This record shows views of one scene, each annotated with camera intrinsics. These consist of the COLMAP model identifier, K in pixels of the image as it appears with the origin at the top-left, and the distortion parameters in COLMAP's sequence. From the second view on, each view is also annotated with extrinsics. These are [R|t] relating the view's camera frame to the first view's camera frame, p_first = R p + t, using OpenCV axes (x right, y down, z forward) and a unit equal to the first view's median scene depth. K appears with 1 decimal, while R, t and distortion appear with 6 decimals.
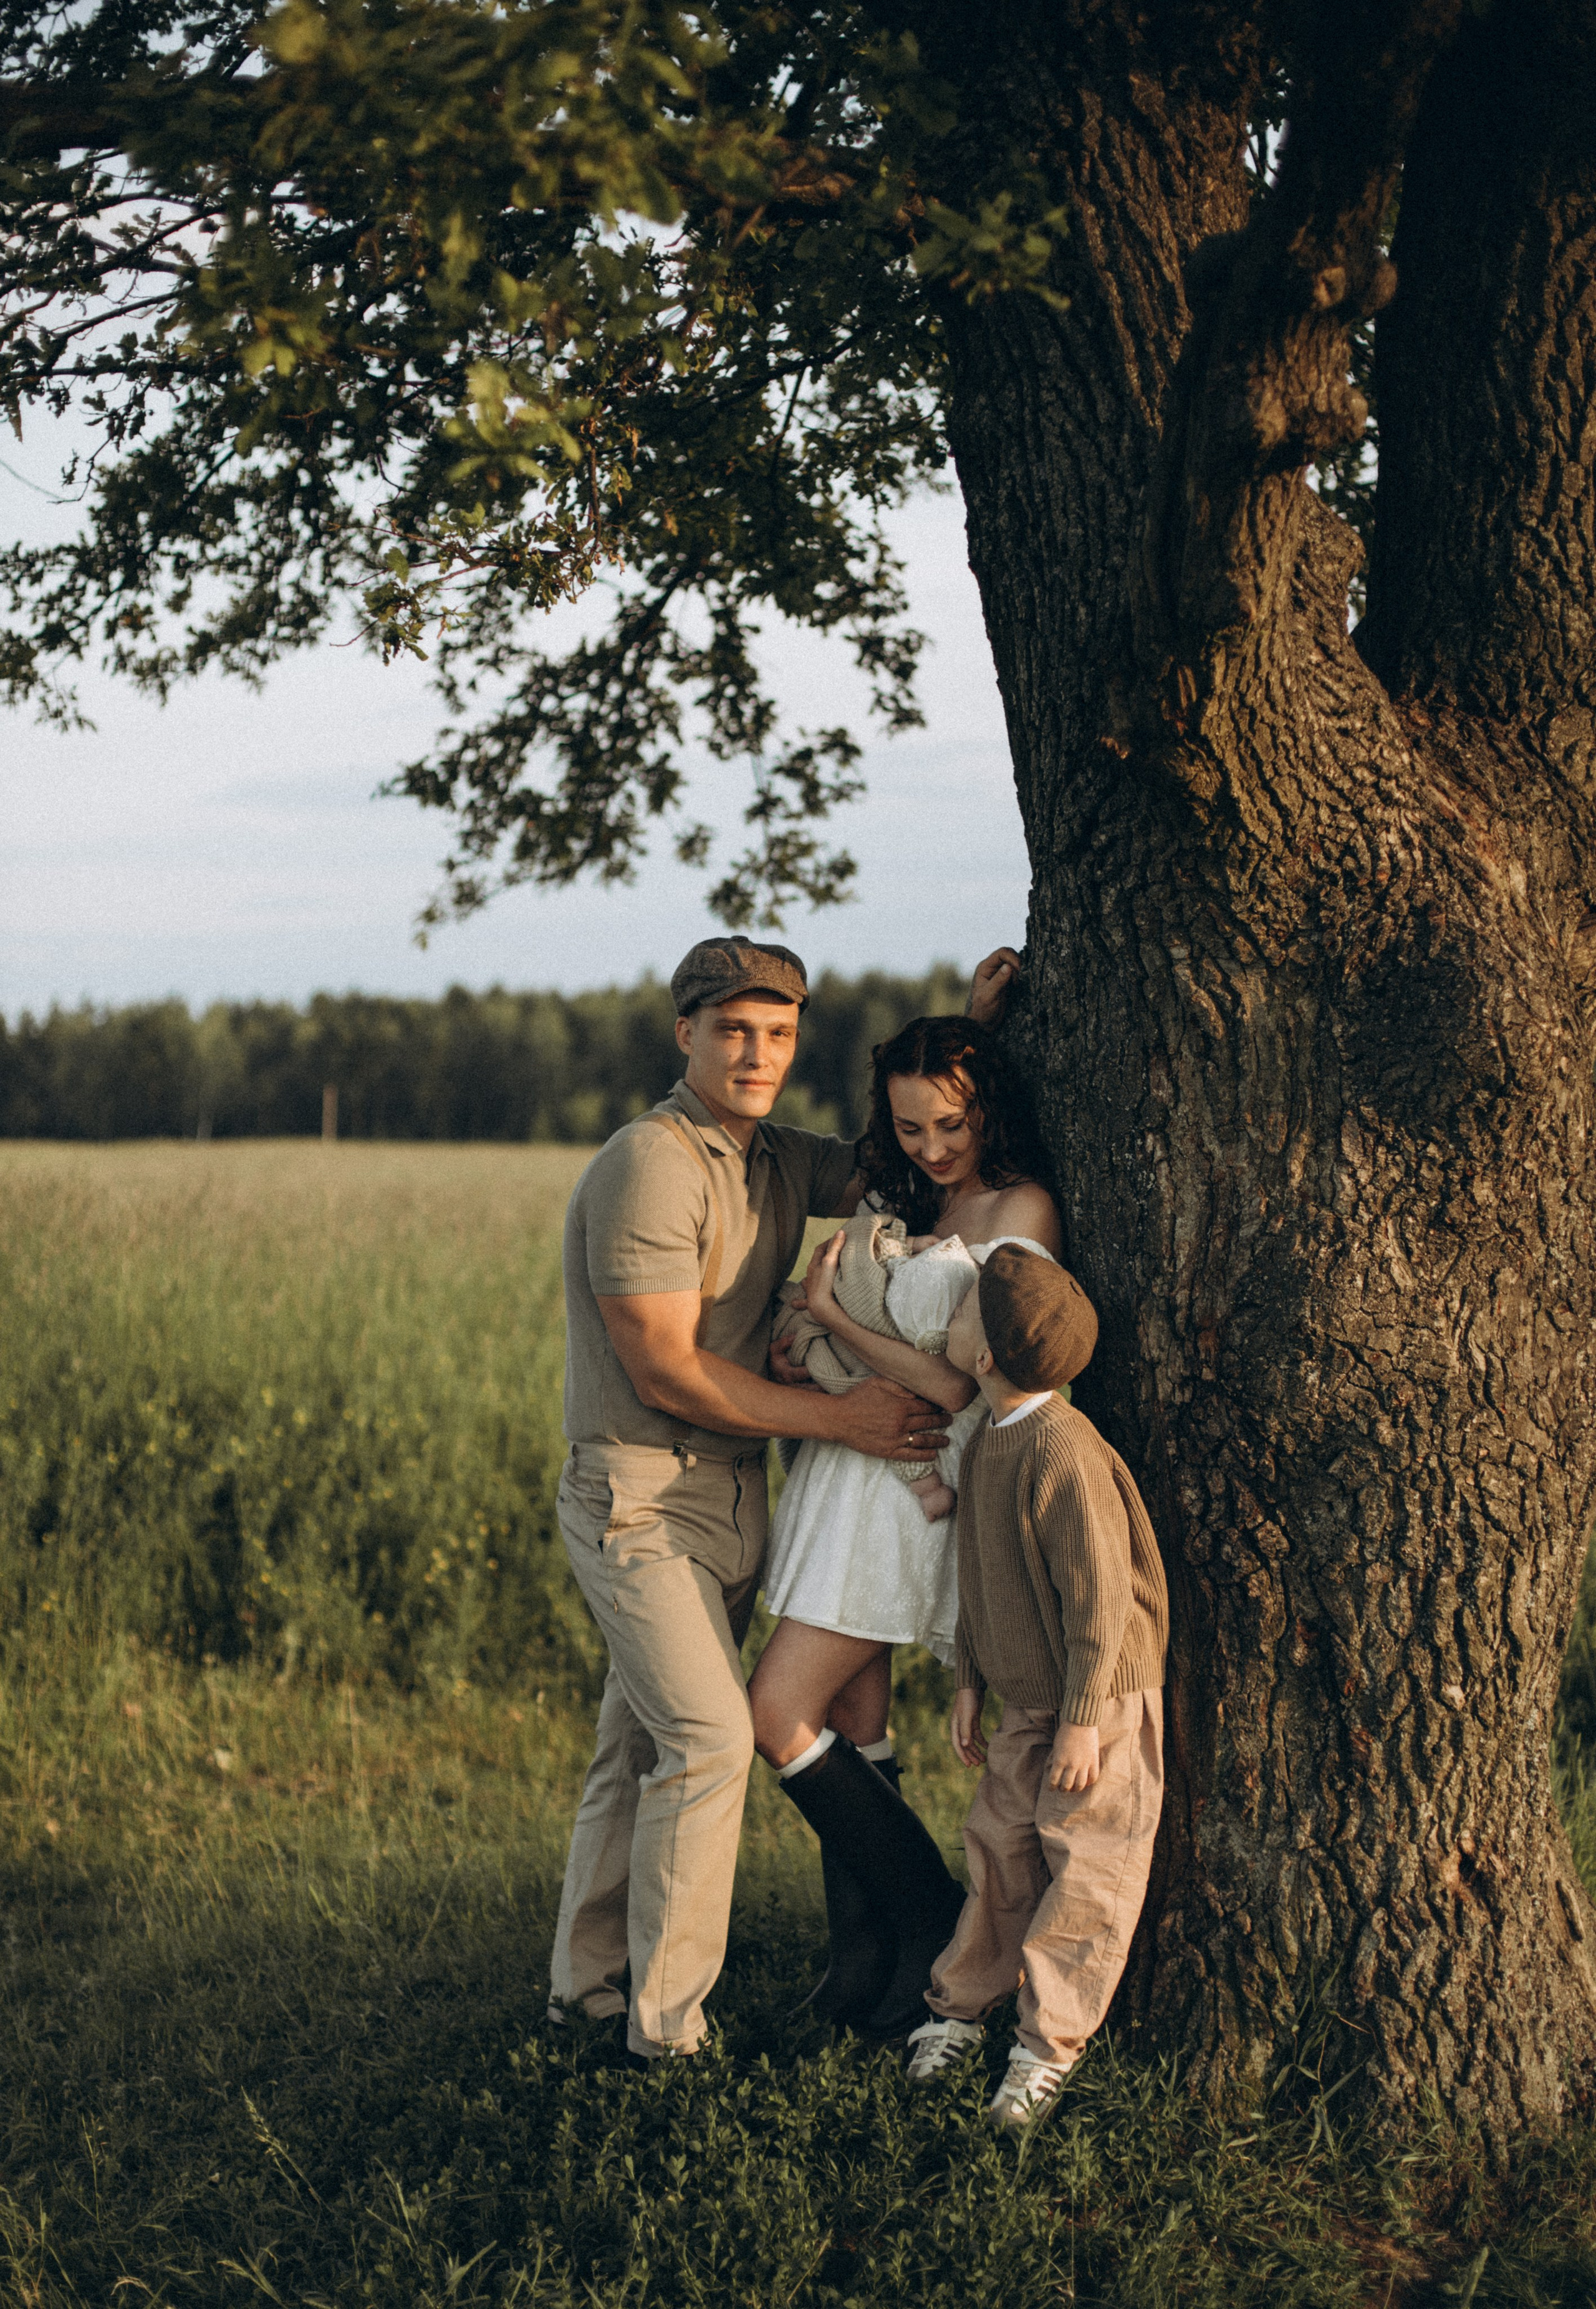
lens RADIAL K [[3621.3, 0, 831.5], [0, 3621.3, 1188.0], [0, 0, 1]] dist [-0.125731, -0.037943]
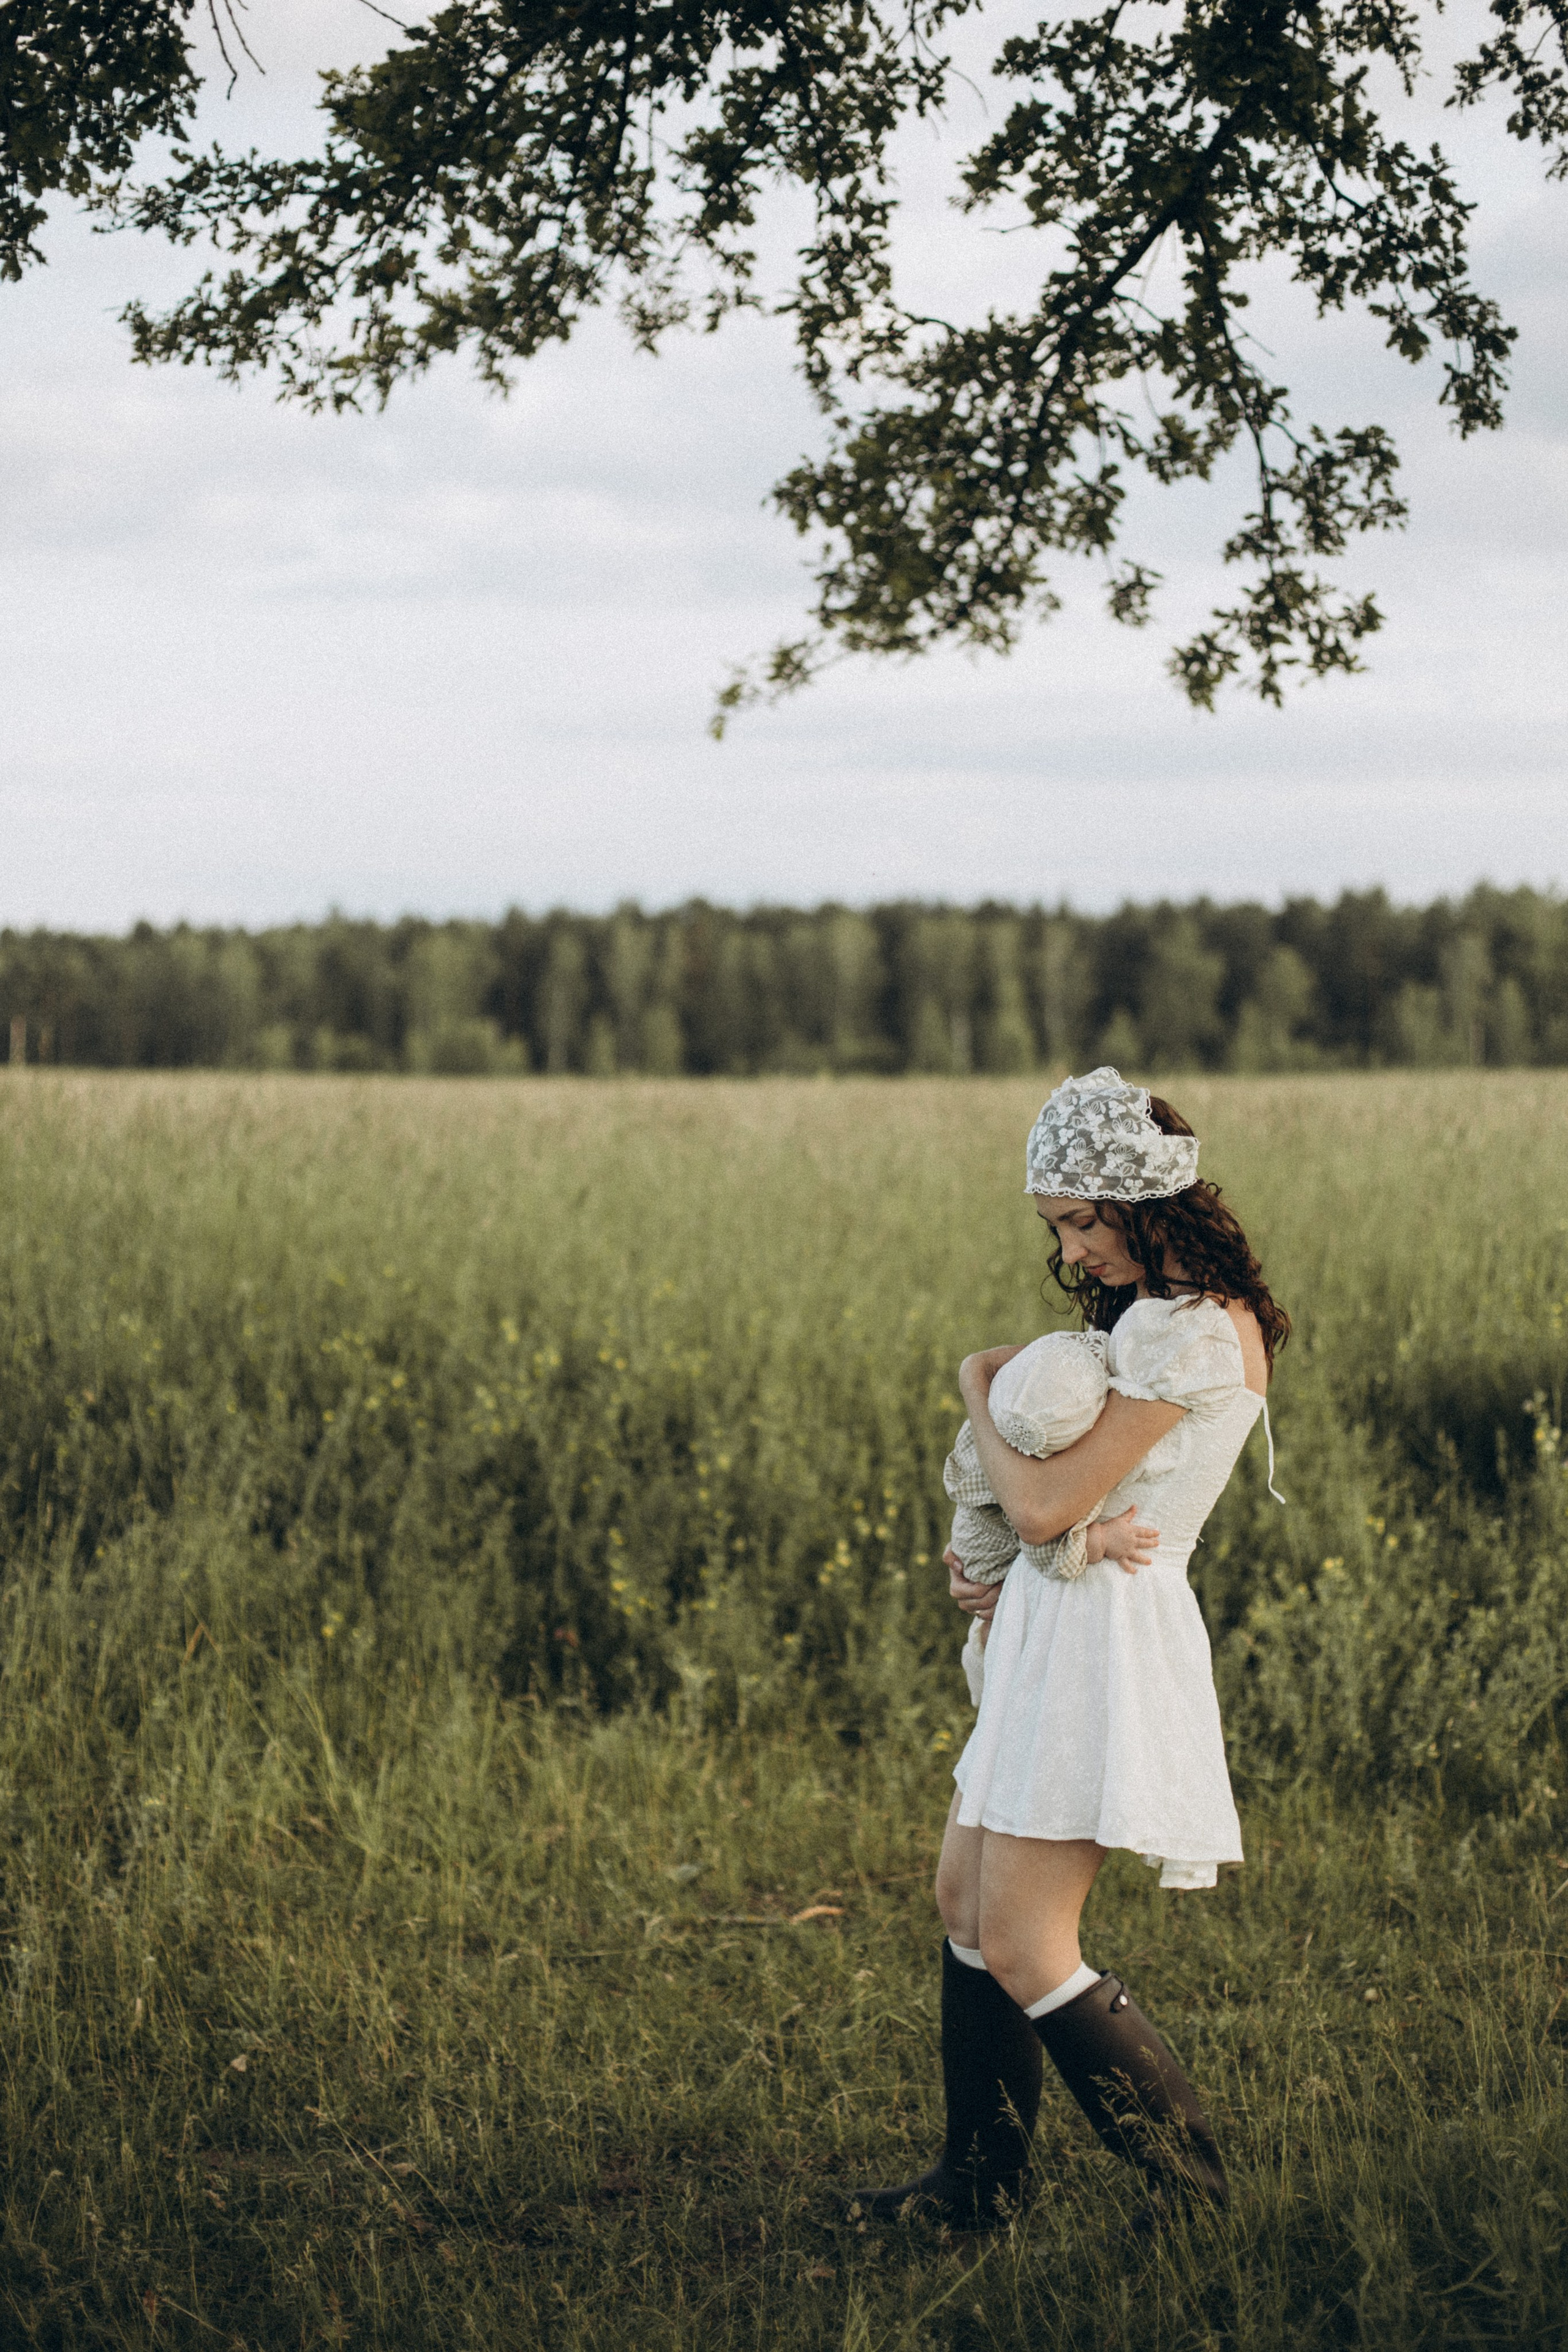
lens RADIAL K [[3552.9, 0, 742.4], [0, 3552.9, 1181.3], [0, 0, 1]] dist [-0.171079, 0.253644]
pose [[0.997104, -0.001640, 0.076026, -0.187009], [0.000517, 0.999890, 0.014794, 0.017547], [-0.076042, -0.014712, 0.996996, 0.292999]]
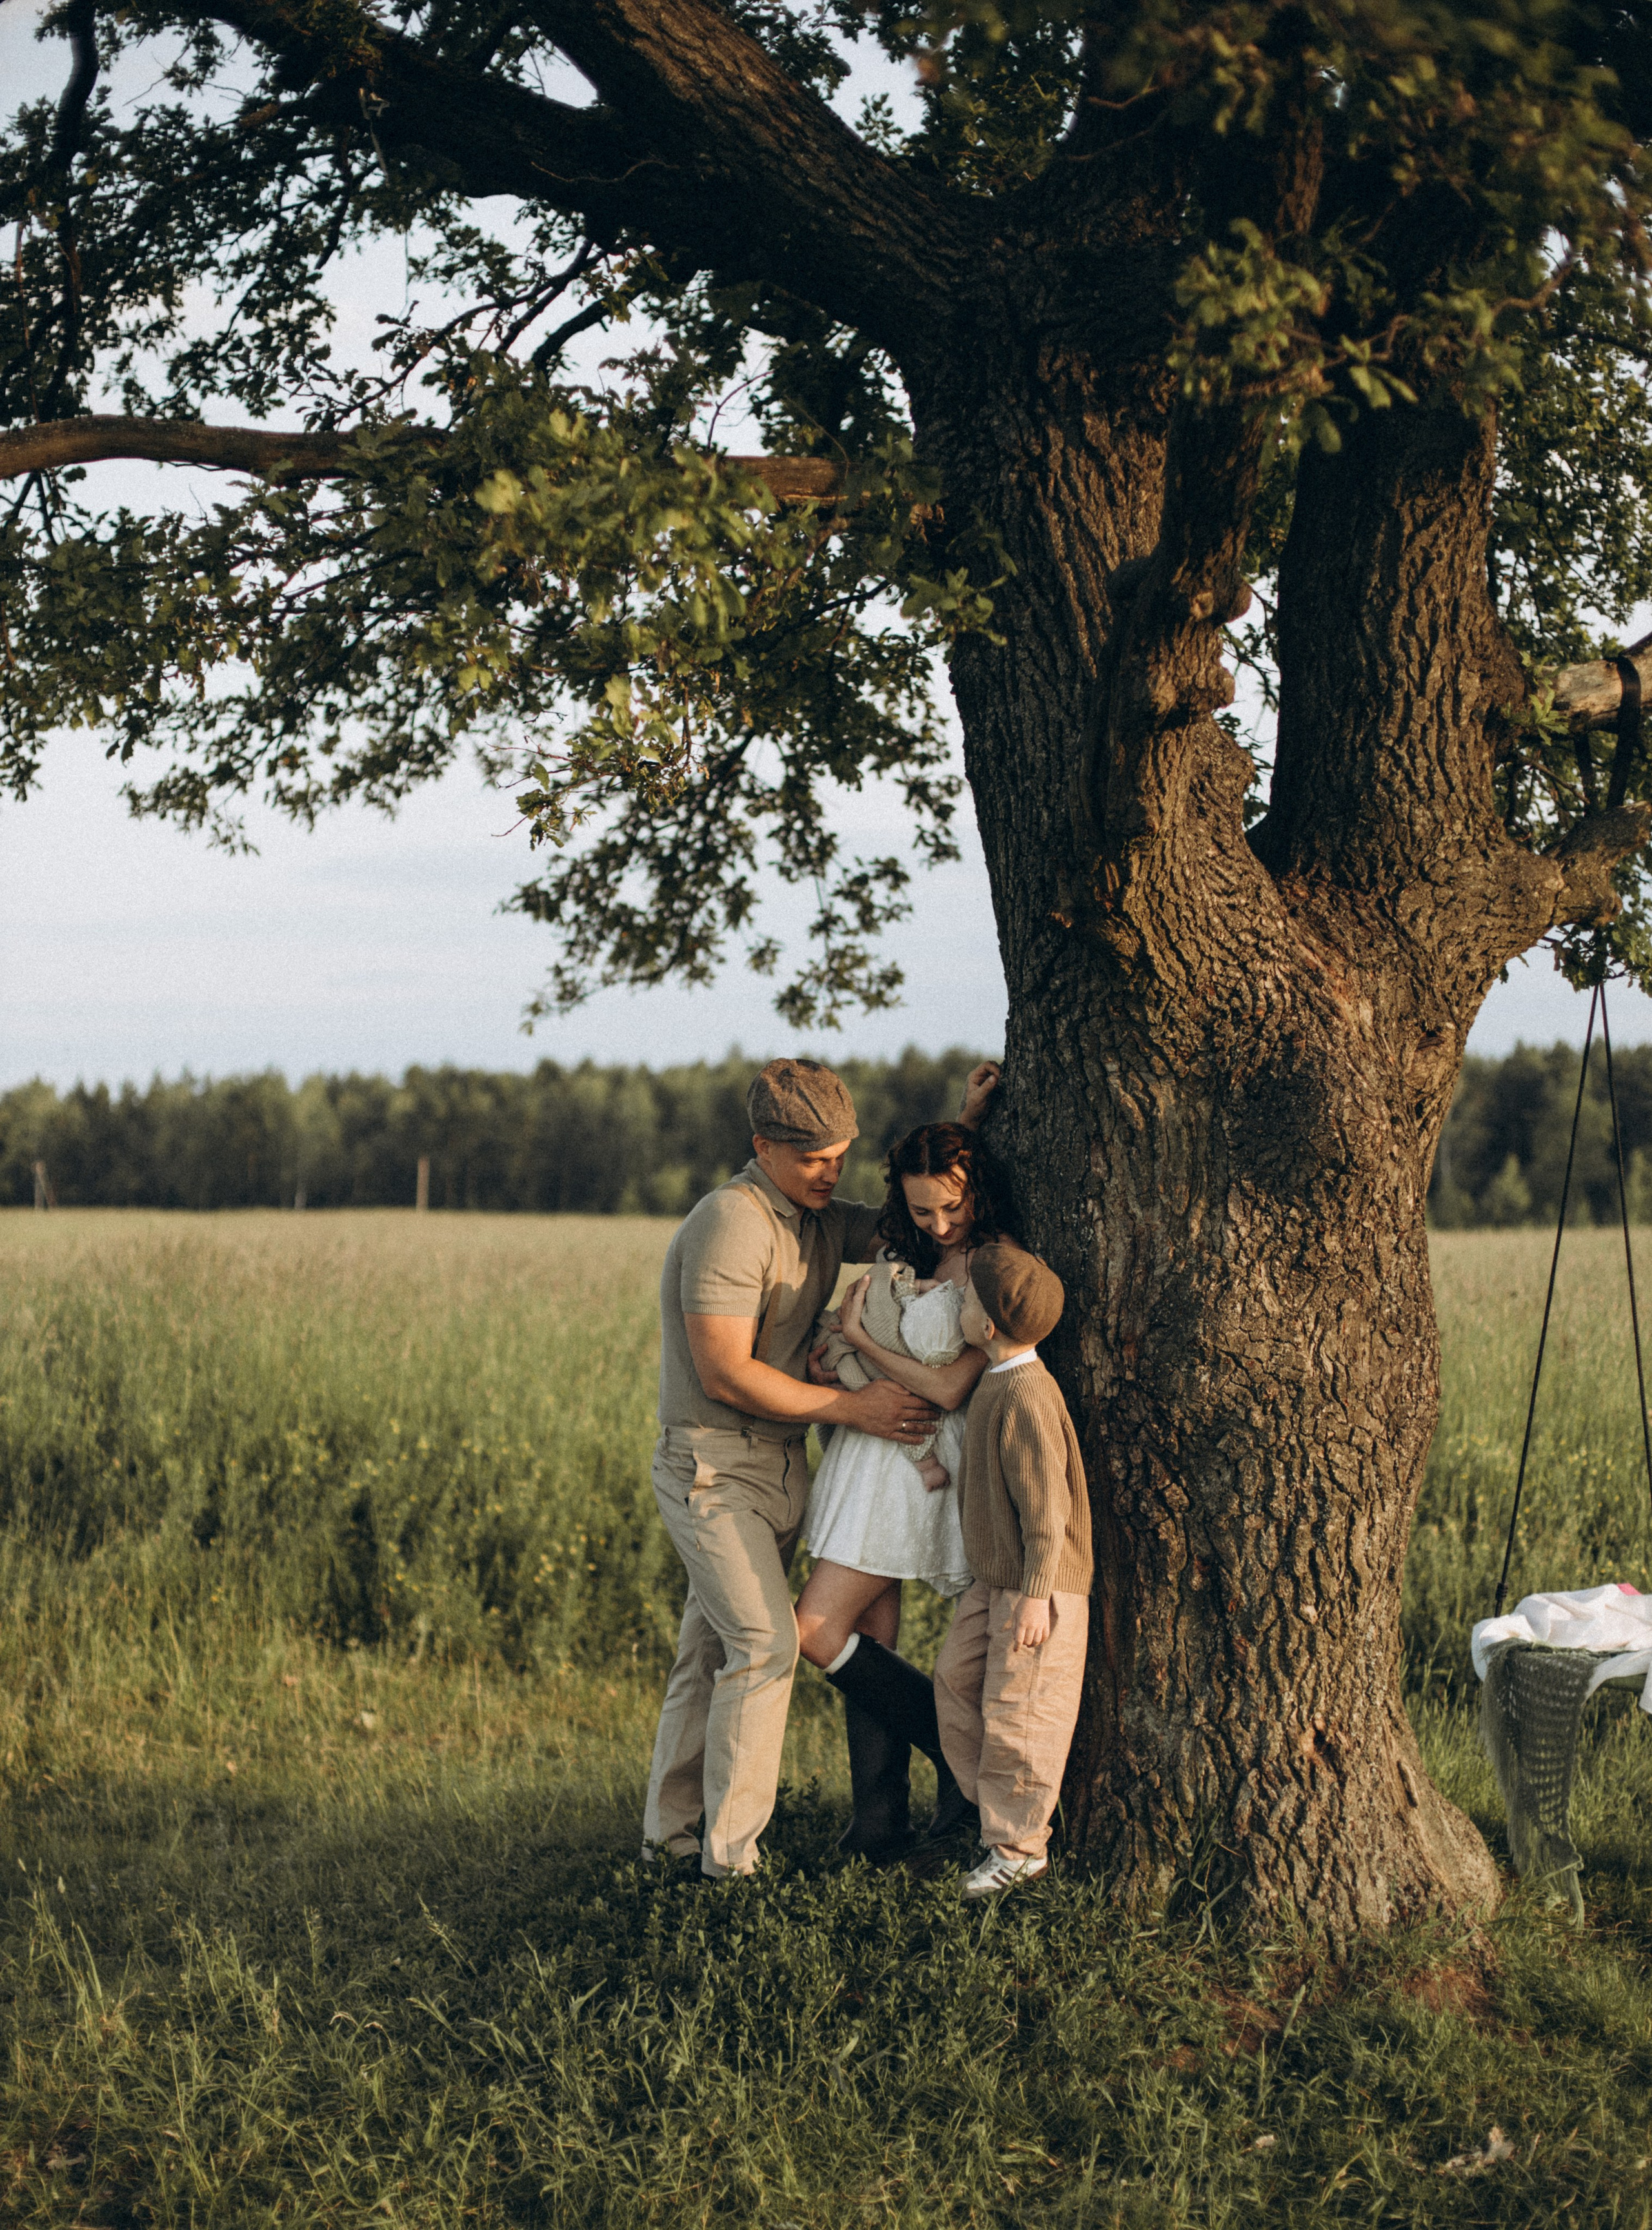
lens RADIAL K [[3607.5, 0, 826.0], [0, 3607.5, 1115.0], [0, 0, 1]] dist [-0.157834, 0.073548]
pose [[0.999689, 0.006889, -0.023968, 0.009890], [-0.007858, 0.999145, -0.040595, 0.004308], [0.023668, 0.040771, 0.998888, -0.170821]]
